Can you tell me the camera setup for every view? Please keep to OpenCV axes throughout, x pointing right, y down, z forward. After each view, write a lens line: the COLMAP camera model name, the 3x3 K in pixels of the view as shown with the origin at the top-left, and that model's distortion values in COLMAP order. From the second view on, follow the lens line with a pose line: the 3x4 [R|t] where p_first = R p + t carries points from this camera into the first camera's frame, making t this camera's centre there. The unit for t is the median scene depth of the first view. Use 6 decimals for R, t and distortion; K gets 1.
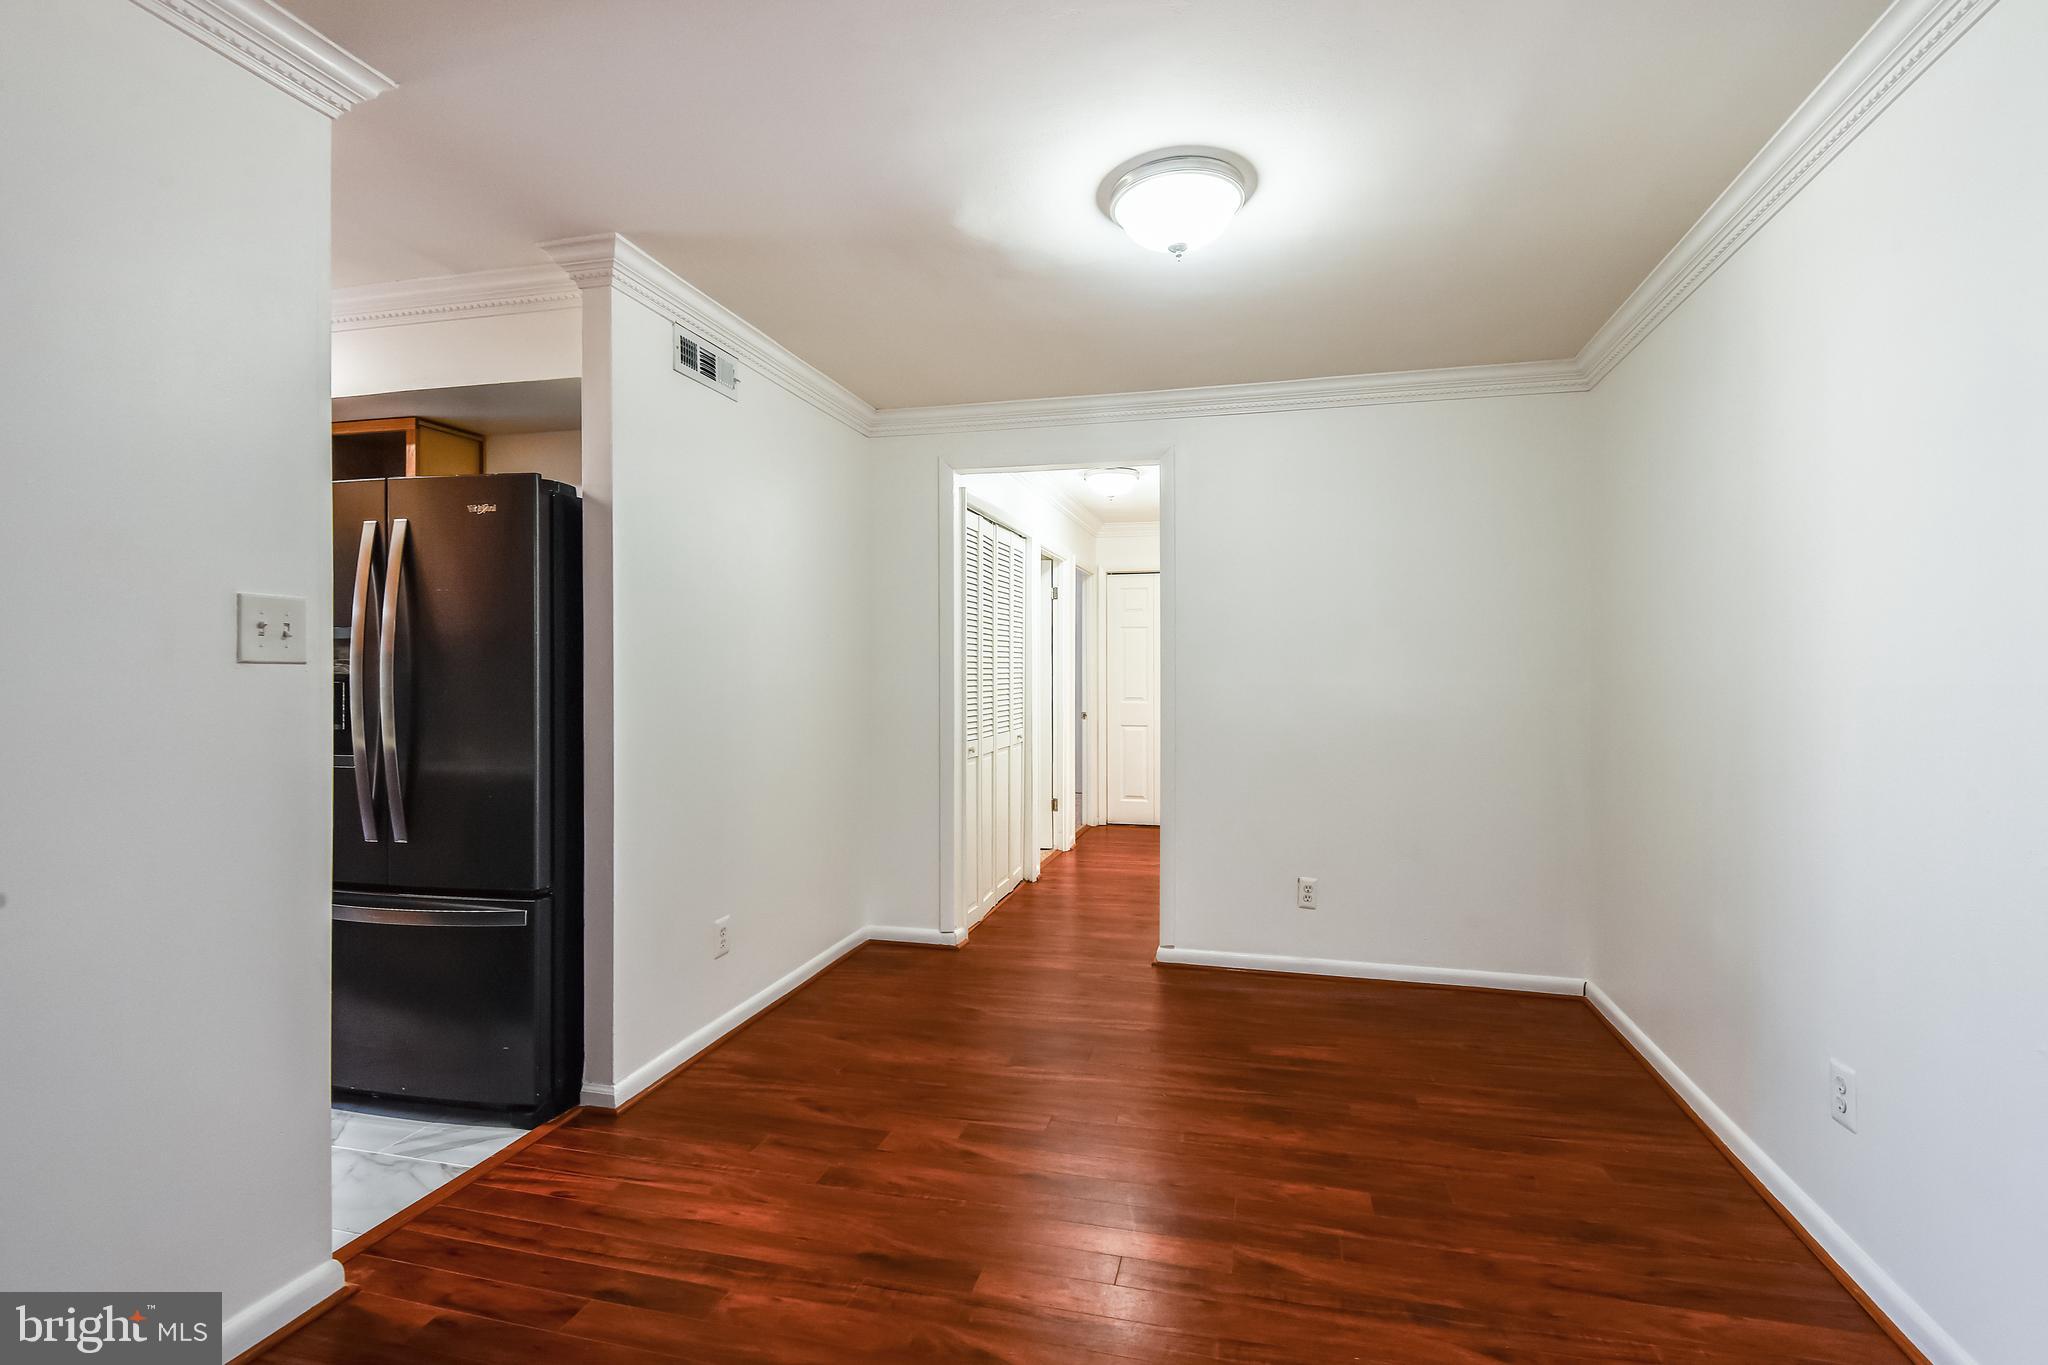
lens RADIAL K [[935.1, 0, 1023.1], [0, 935.1, 690.9], [0, 0, 1]] dist [0.025254, -0.019134]
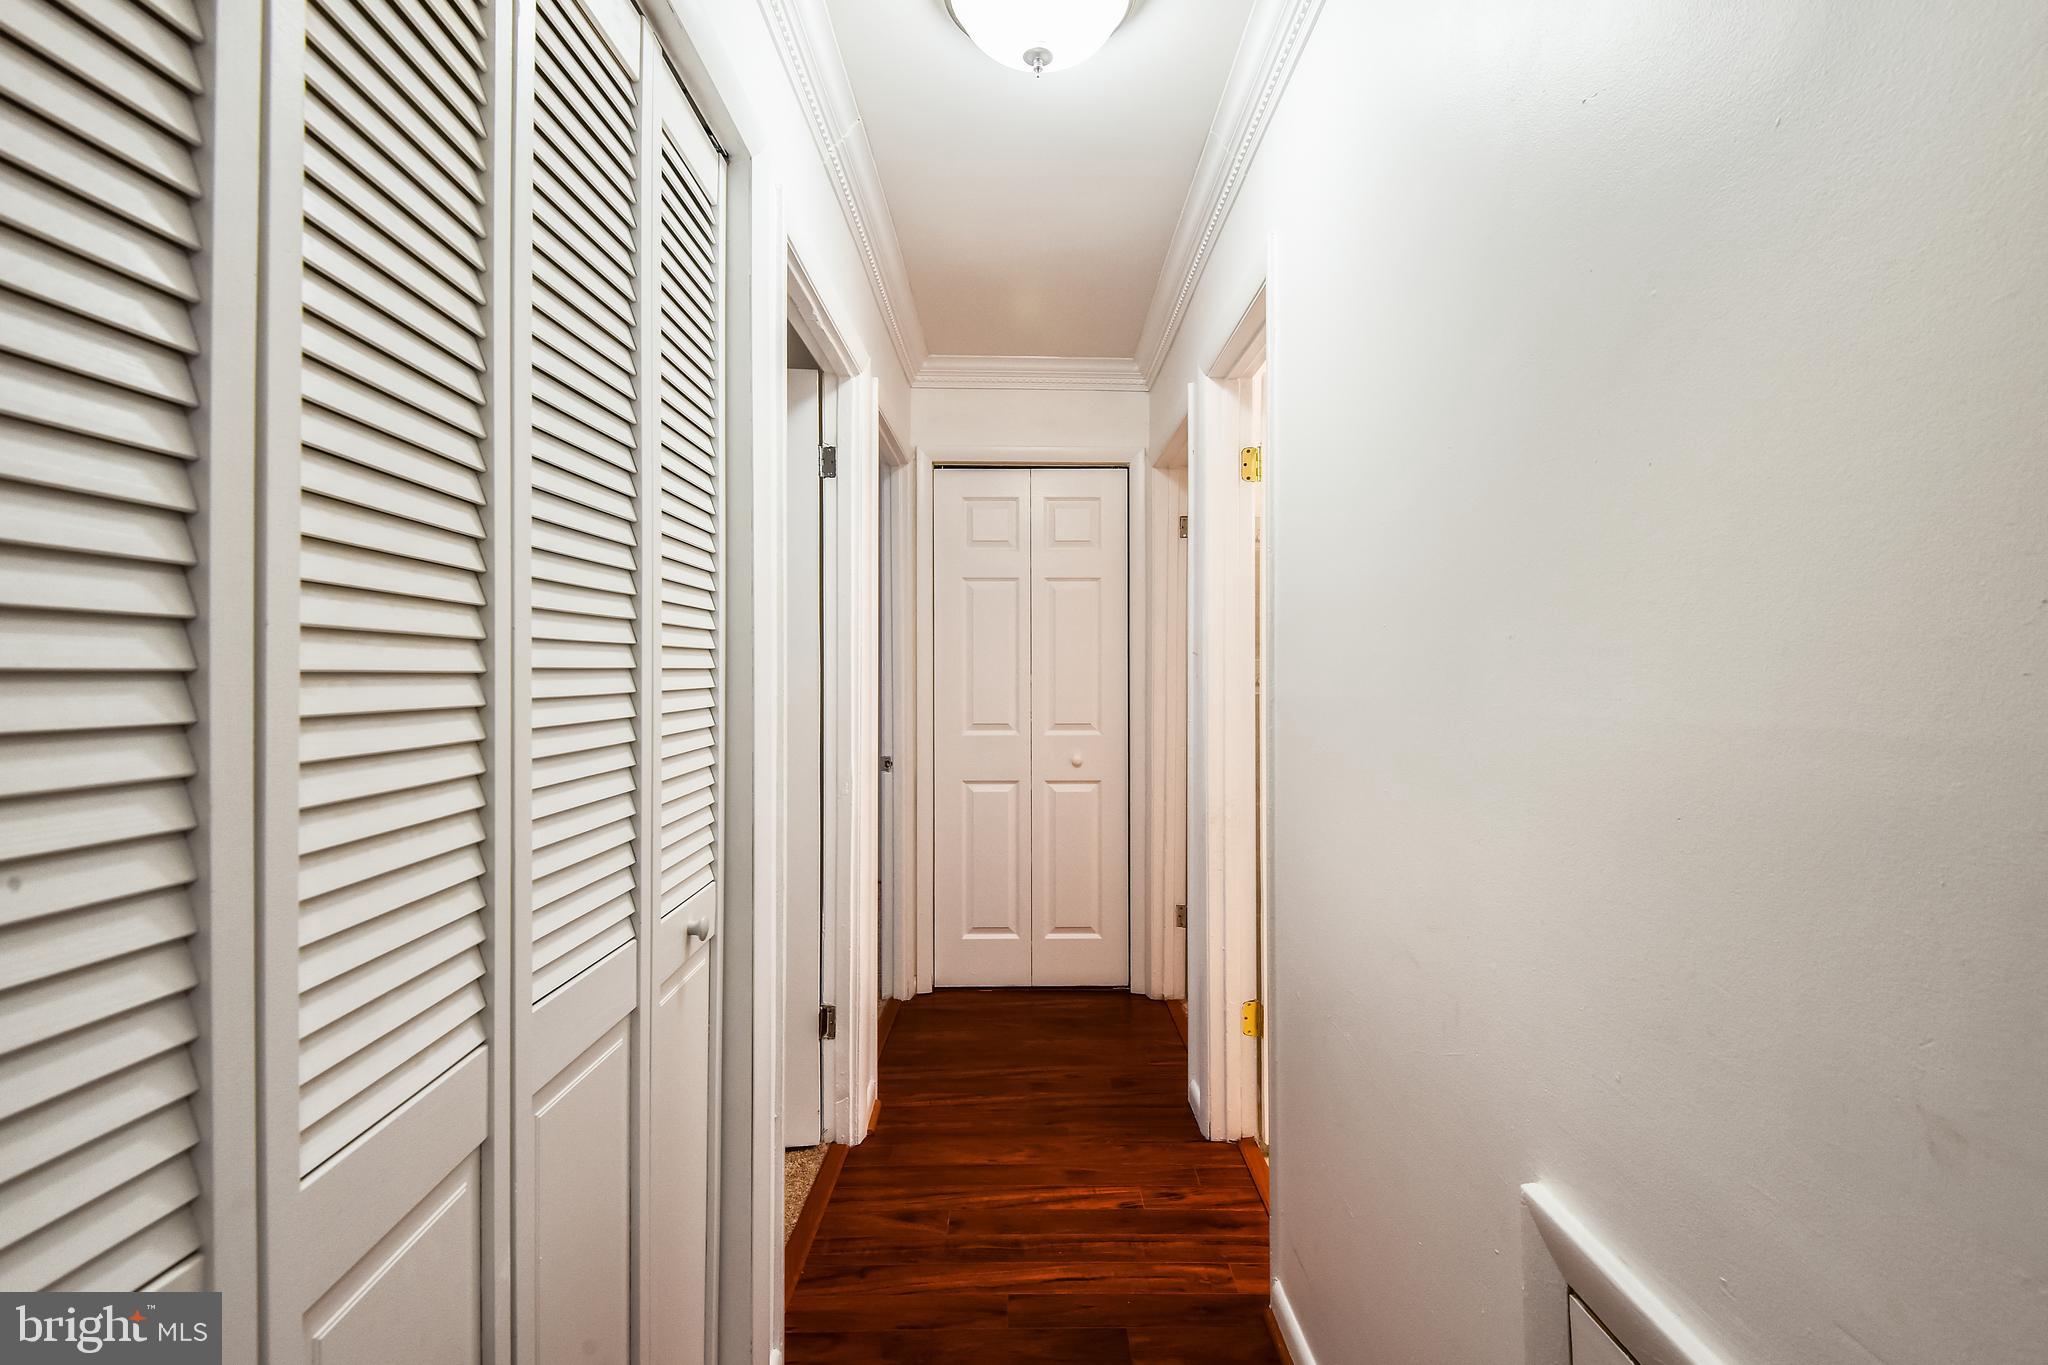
lens RADIAL K [[935.1, 0, 1023.1], [0, 935.1, 690.9], [0, 0, 1]] dist [0.025254, -0.019134]
pose [[0.966899, -0.000384, 0.255158, 0.013361], [0.001490, 0.999990, -0.004141, -0.010417], [-0.255154, 0.004384, 0.966891, 0.606997]]
